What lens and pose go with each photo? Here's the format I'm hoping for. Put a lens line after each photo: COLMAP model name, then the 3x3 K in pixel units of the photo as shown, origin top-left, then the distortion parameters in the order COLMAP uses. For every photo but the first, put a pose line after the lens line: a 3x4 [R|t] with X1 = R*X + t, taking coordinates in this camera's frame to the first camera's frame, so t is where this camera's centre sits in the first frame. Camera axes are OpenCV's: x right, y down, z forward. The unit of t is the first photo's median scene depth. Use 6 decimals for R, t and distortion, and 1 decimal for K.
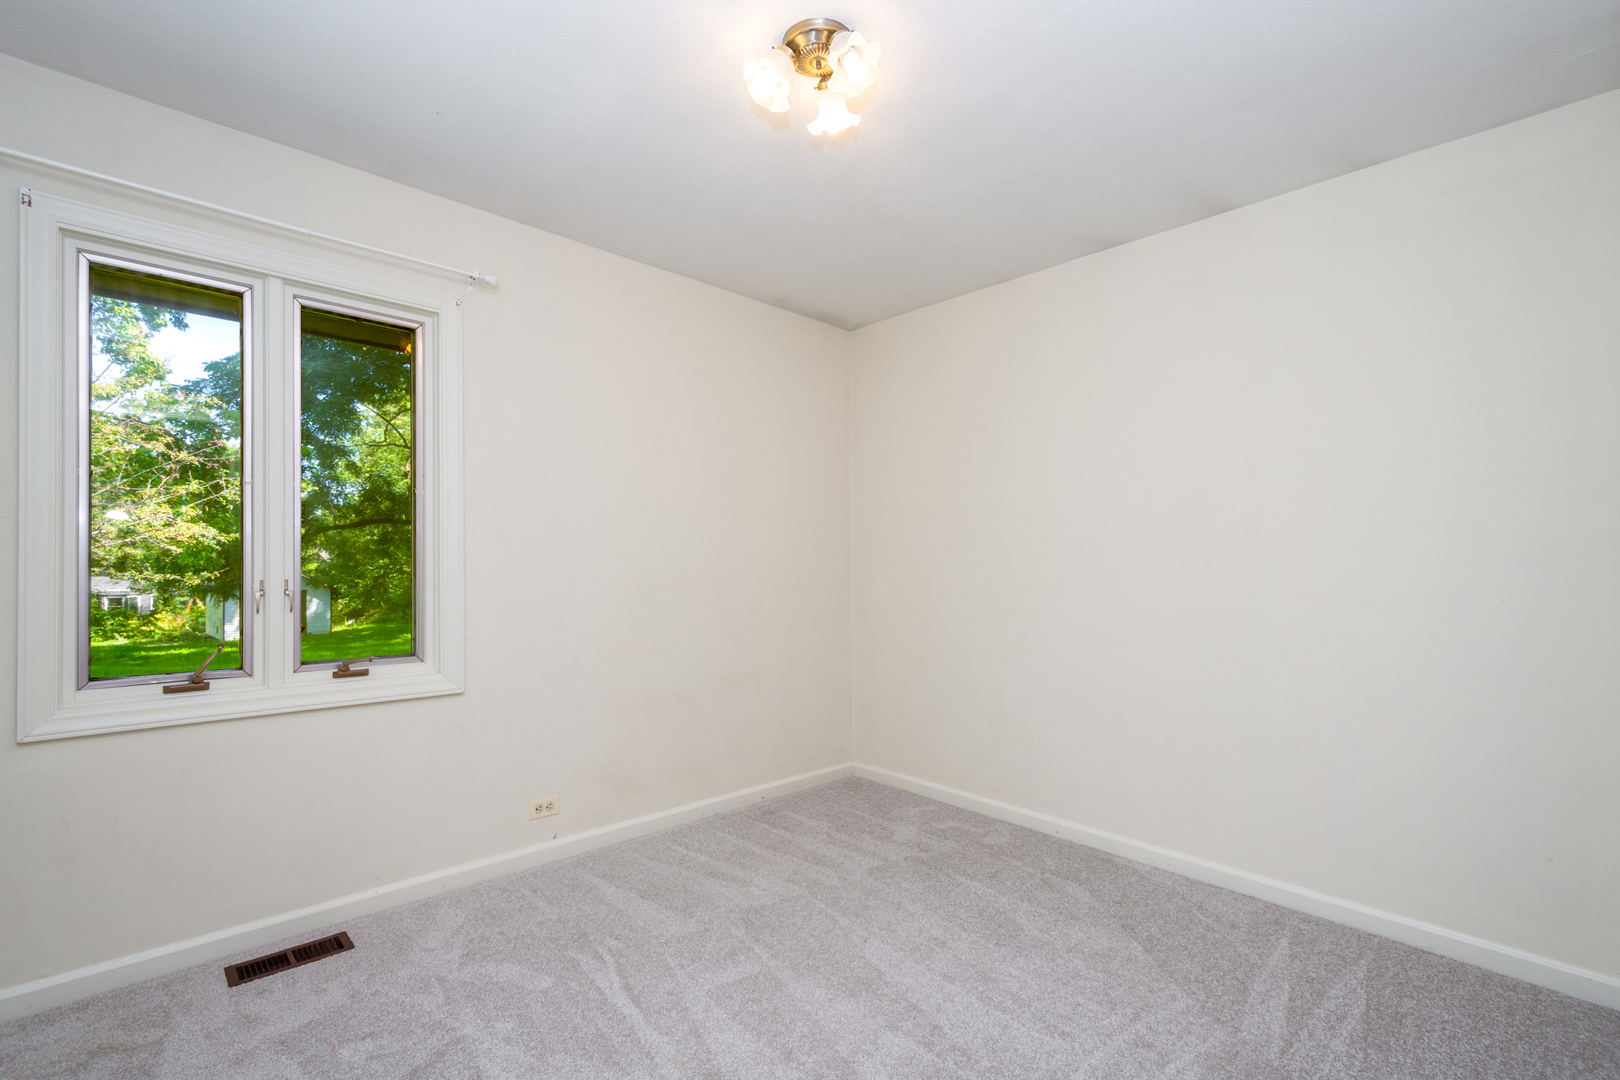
lens RADIAL K [[713.1, 0, 808.8], [0, 713.1, 544.2], [0, 0, 1]] dist [0.005245, -0.002192]
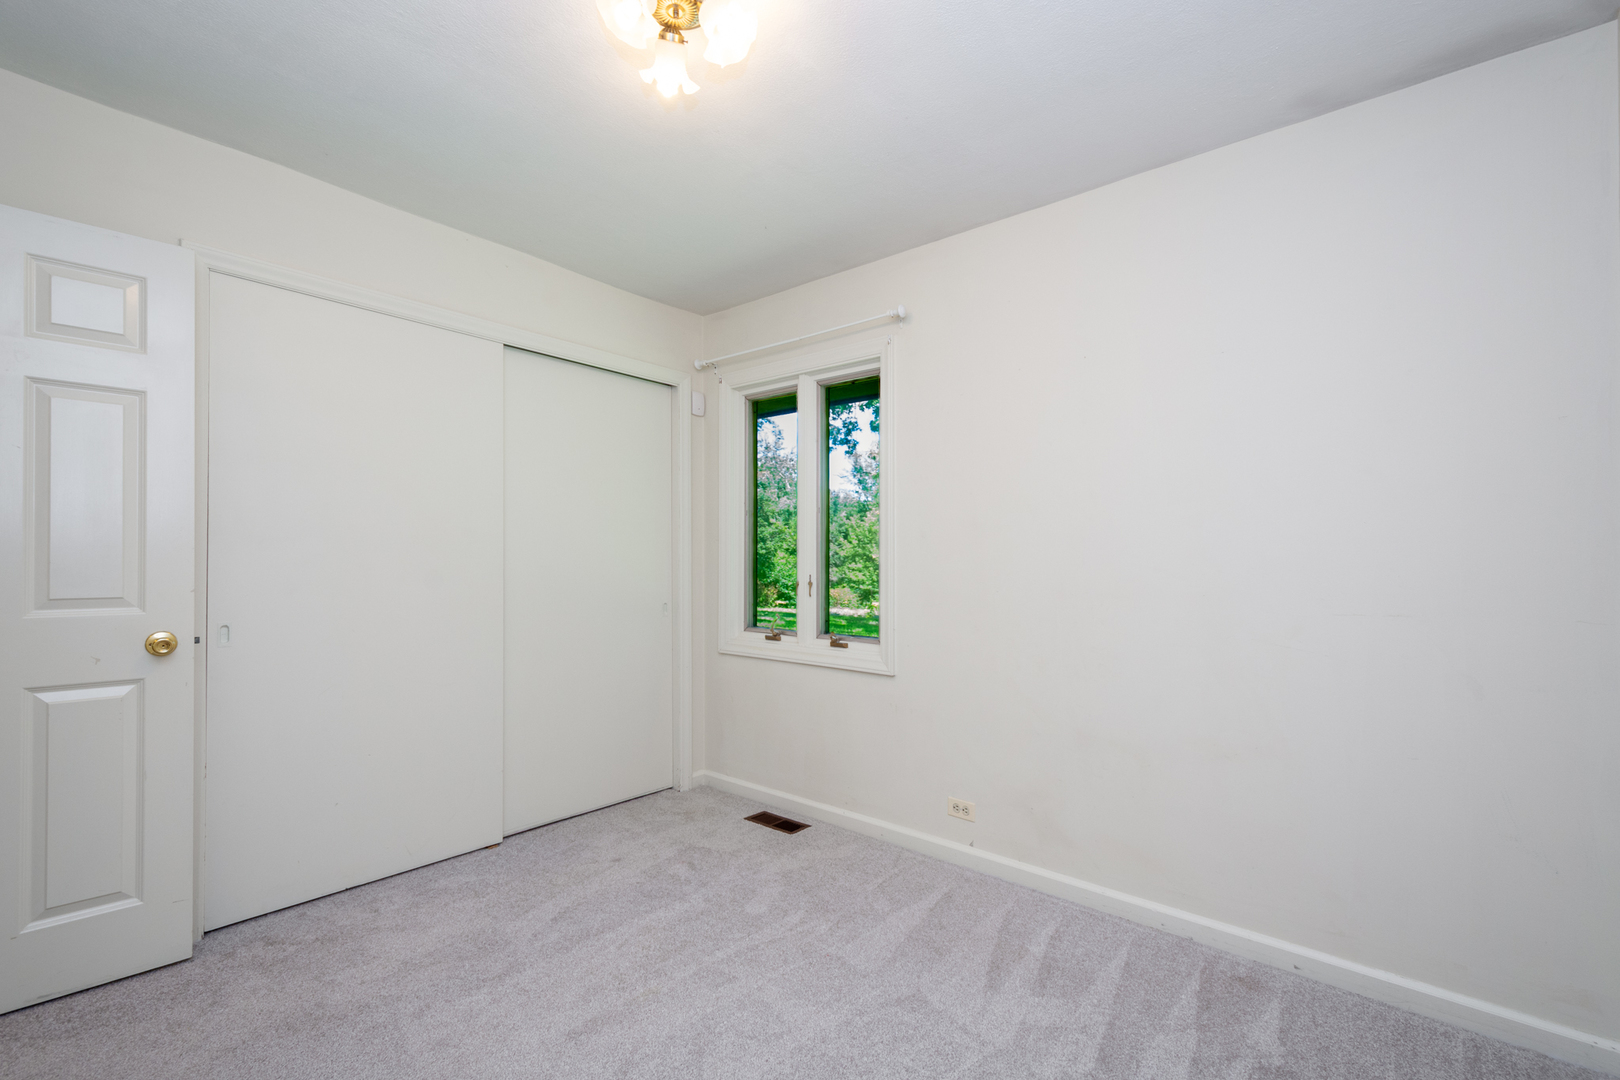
lens RADIAL K [[713.1, 0, 811.8], [0, 713.1, 547.0], [0, 0, 1]] dist [0.005245, -0.002192]
pose [[0.106722, -0.024290, -0.993992, 0.752961], [0.021515, 0.999524, -0.022115, 0.025114], [0.994056, -0.019025, 0.107194, 0.857861]]
